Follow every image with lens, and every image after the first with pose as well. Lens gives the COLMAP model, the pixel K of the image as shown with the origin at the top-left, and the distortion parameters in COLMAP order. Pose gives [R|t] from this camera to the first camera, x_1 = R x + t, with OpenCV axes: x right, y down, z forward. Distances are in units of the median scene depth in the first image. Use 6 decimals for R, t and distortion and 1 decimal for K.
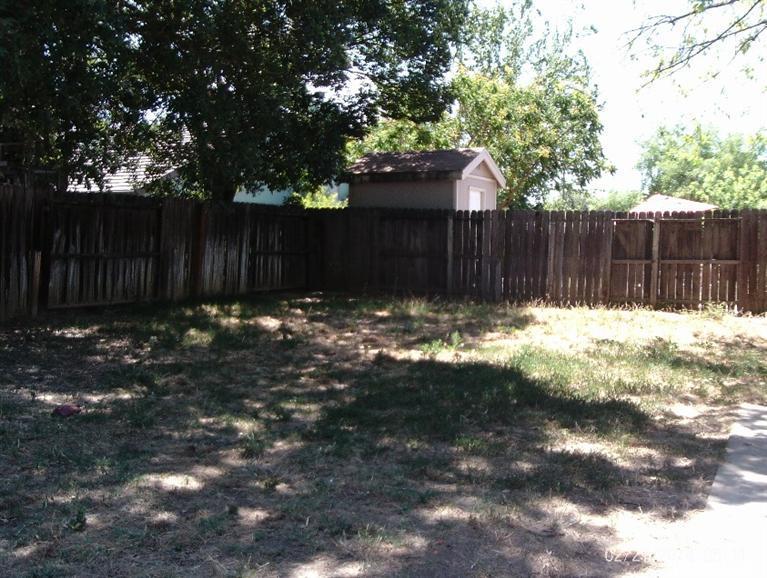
lens RADIAL K [[877.6, 0, 383.5], [0, 877.6, 289.0], [0, 0, 1]] dist [0.005566, 0.006813]
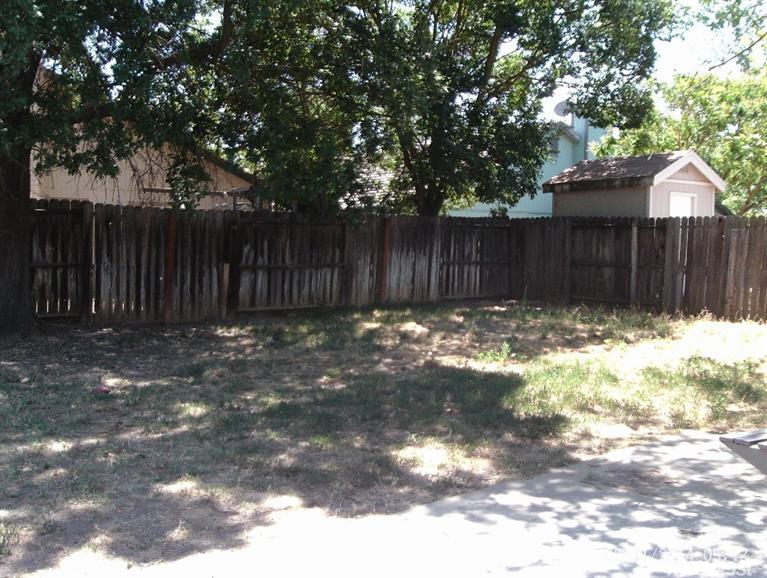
lens RADIAL K [[877.6, 0, 383.5], [0, 877.6, 289.0], [0, 0, 1]] dist [0.005566, 0.006813]
pose [[0.896383, 0.010573, -0.443155, 0.275545], [-0.013465, 0.999904, -0.003380, -0.005380], [0.443076, 0.008997, 0.896439, 0.015641]]
